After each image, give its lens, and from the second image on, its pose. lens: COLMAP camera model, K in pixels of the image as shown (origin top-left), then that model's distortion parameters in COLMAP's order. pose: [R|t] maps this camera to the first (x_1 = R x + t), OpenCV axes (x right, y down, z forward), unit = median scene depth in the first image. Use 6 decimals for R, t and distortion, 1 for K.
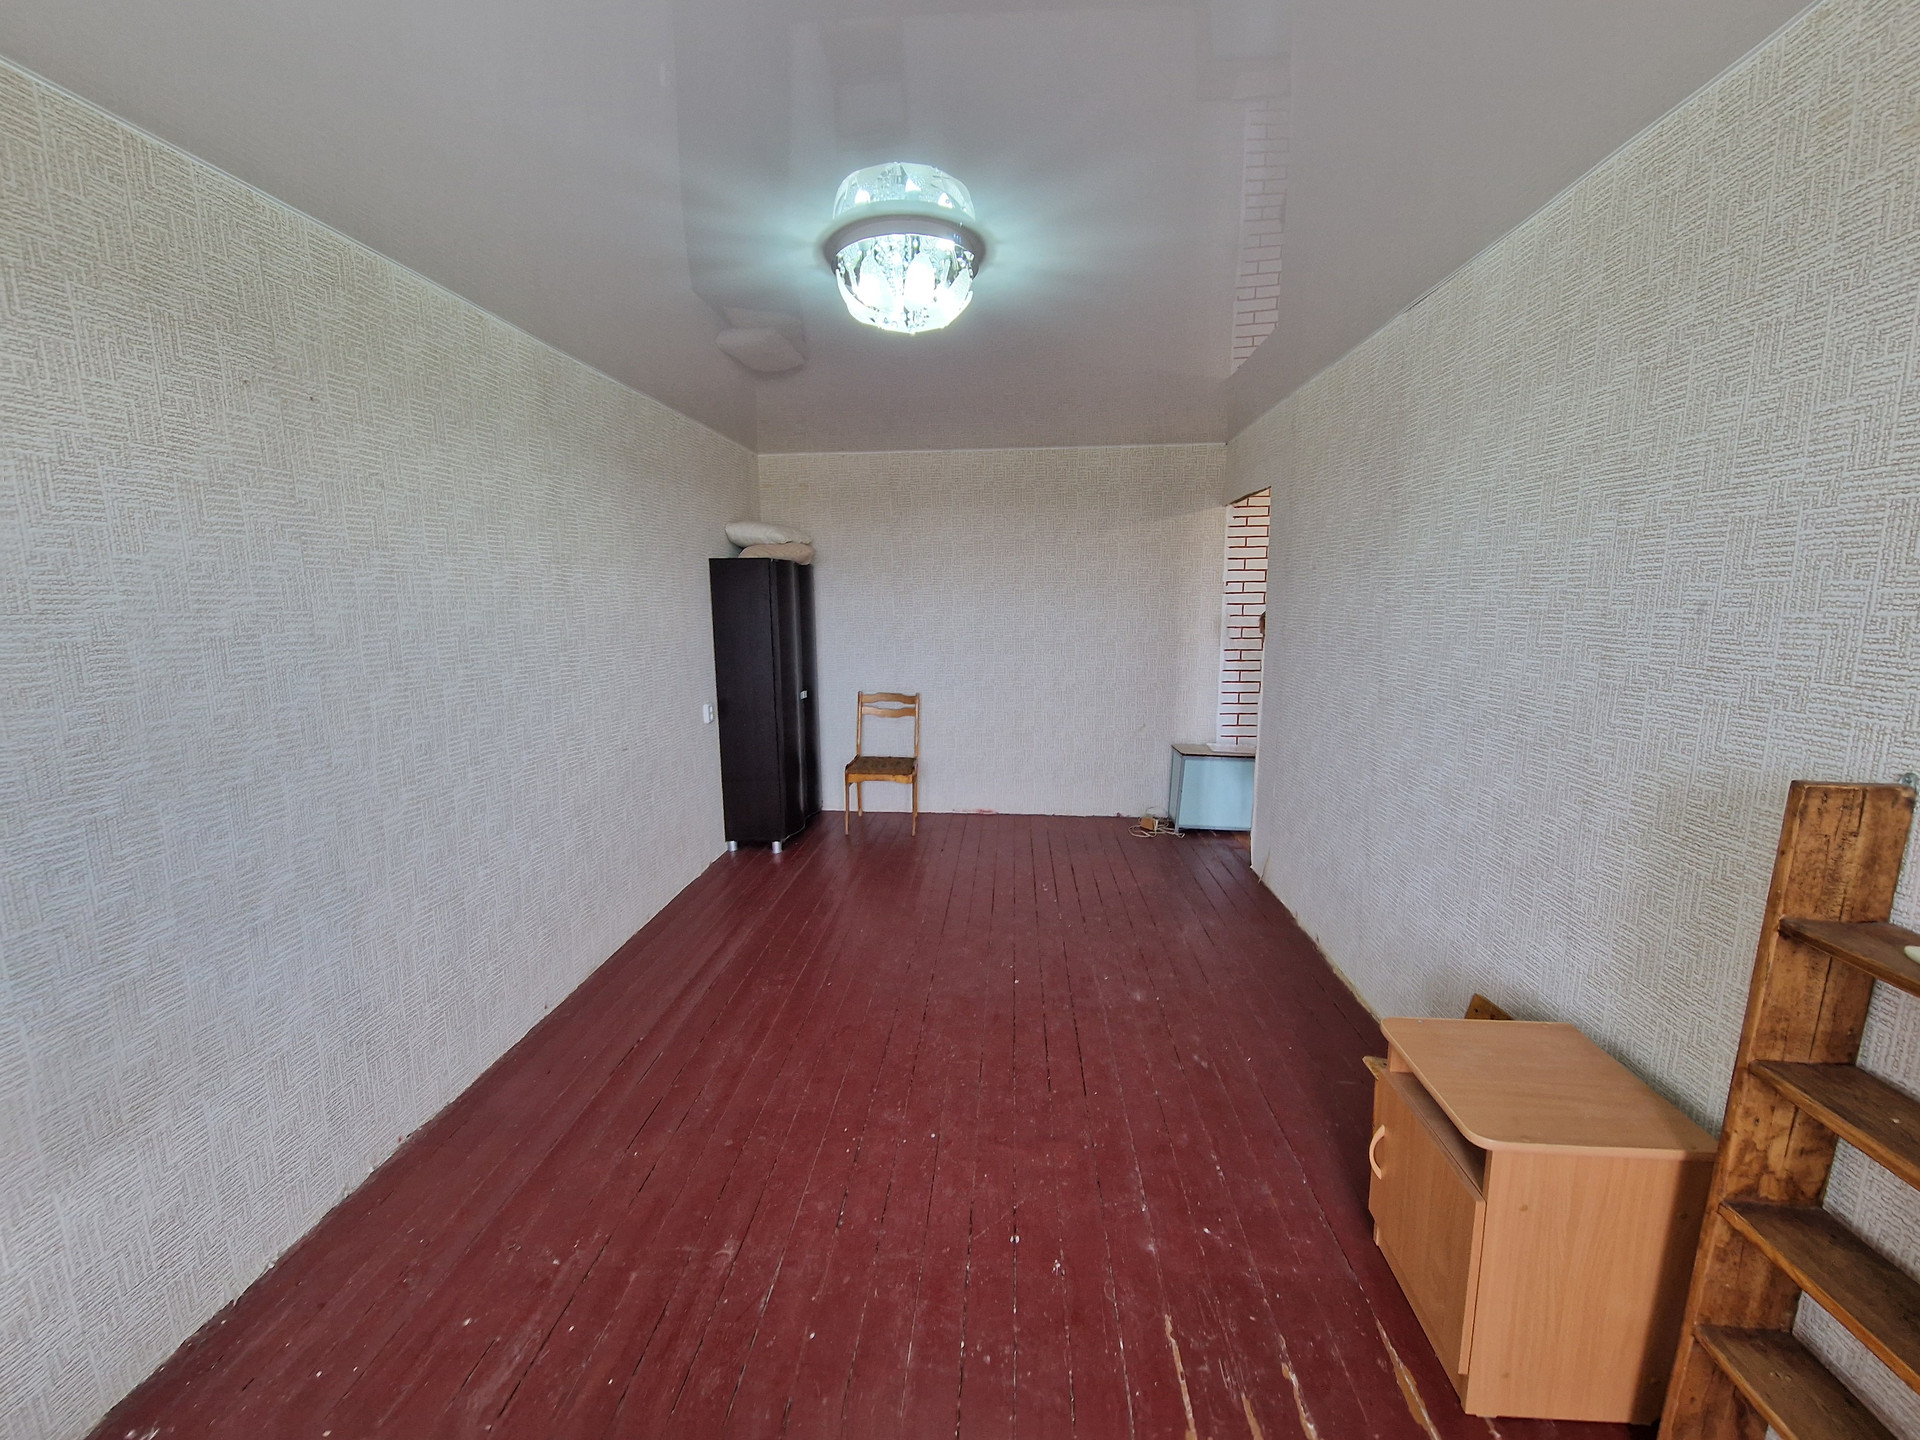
lens RADIAL K [[775.6, 0, 939.2], [0, 775.6, 740.0], [0, 0, 1]] dist [0.014238, -0.000243]
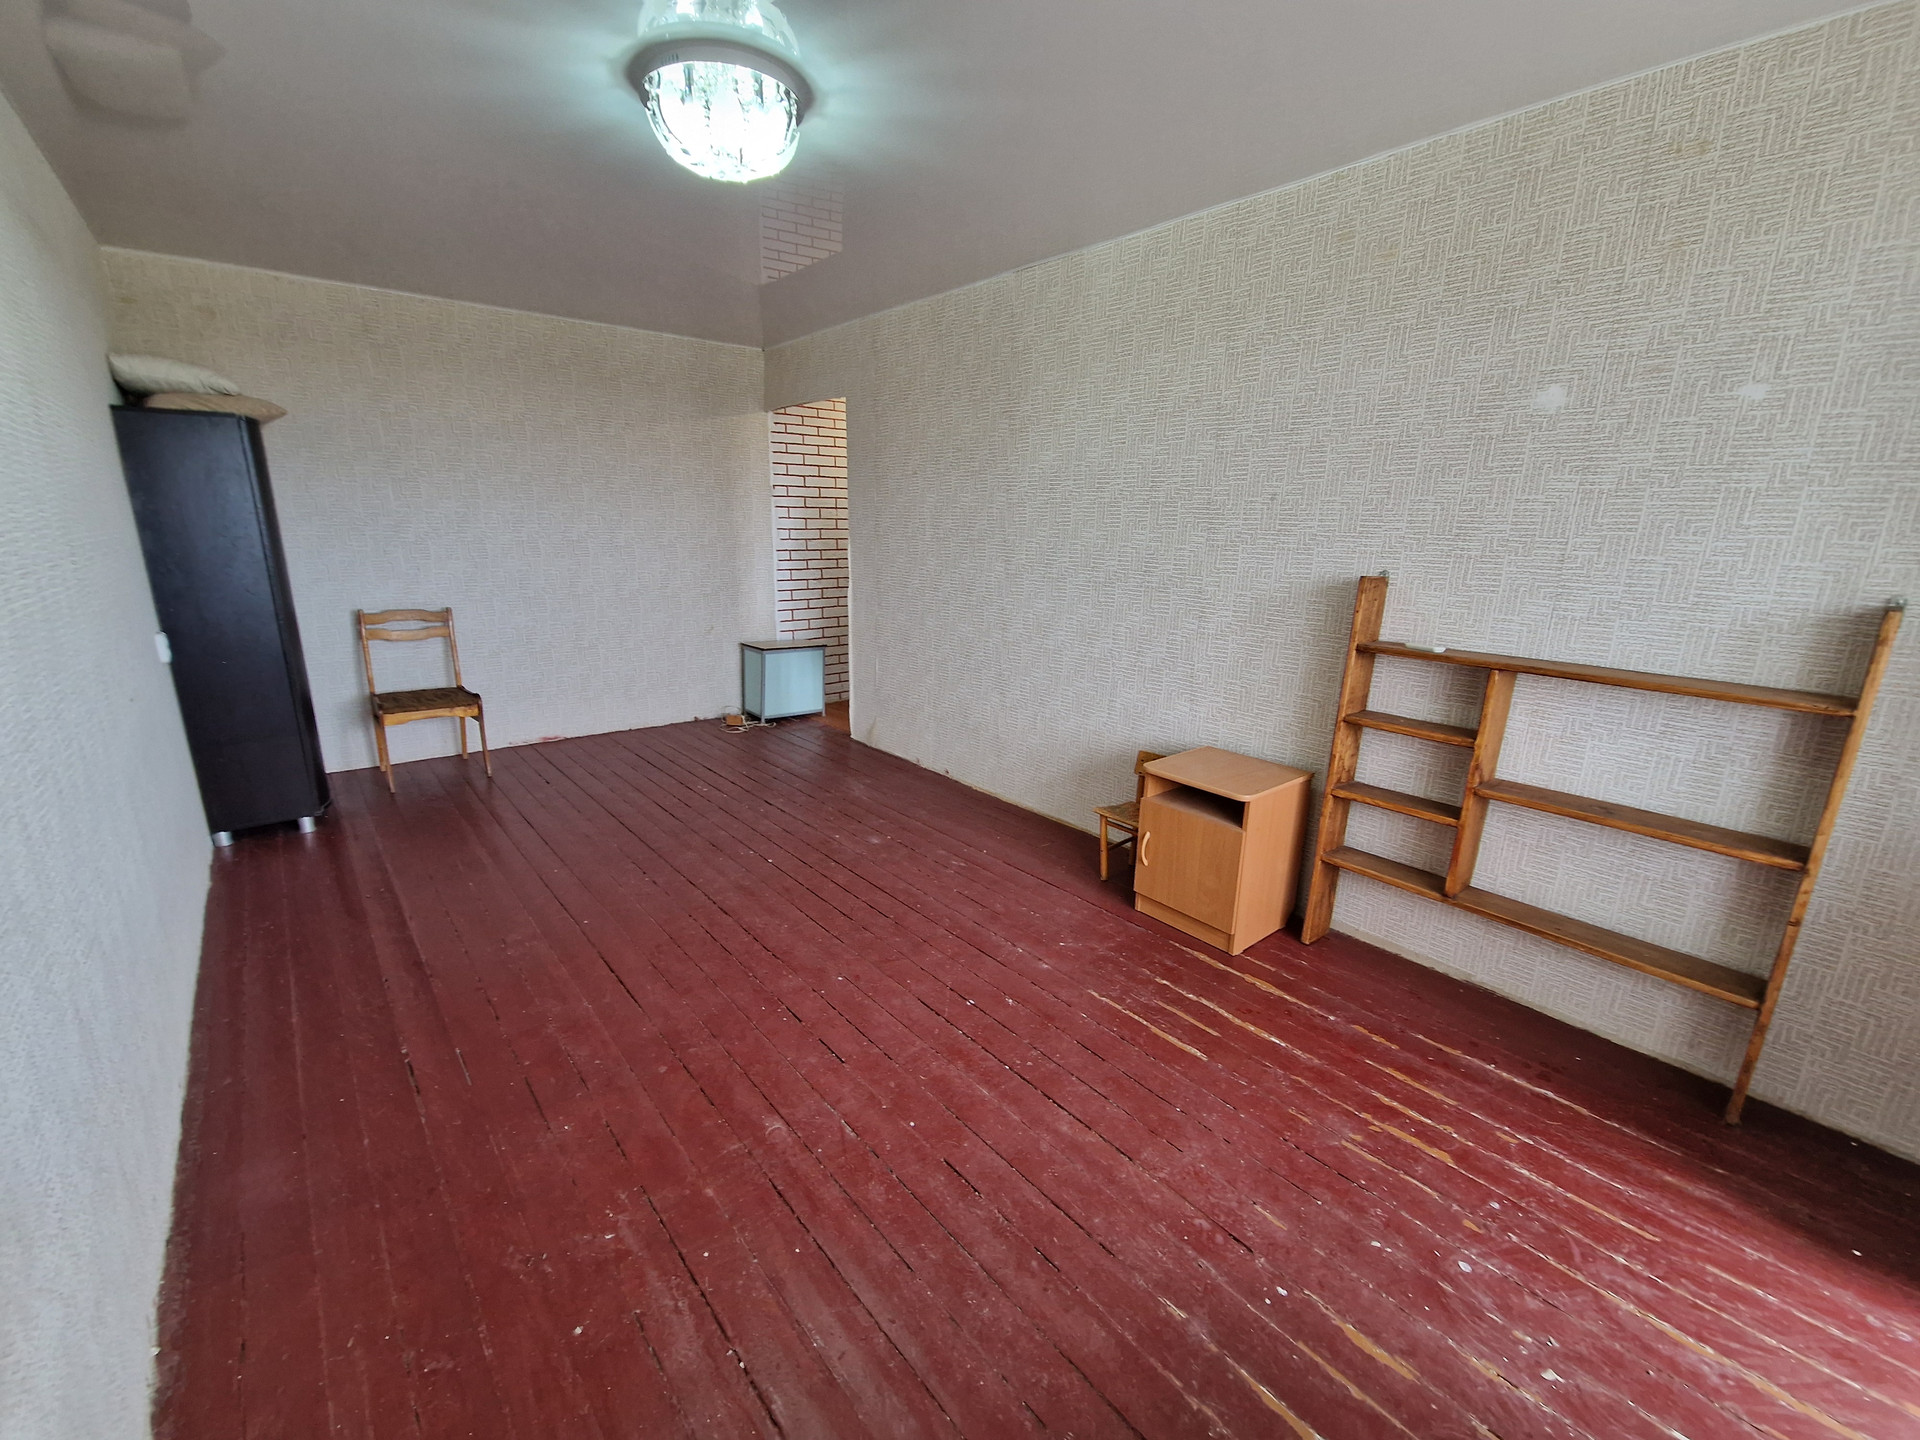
lens RADIAL K [[775.6, 0, 939.2], [0, 775.6, 740.0], [0, 0, 1]] dist [0.014238, -0.000243]
pose [[0.726117, -0.171593, 0.665816, -0.242213], [0.102794, 0.984567, 0.141637, 0.014355], [-0.679844, -0.034403, 0.732549, 0.046420]]
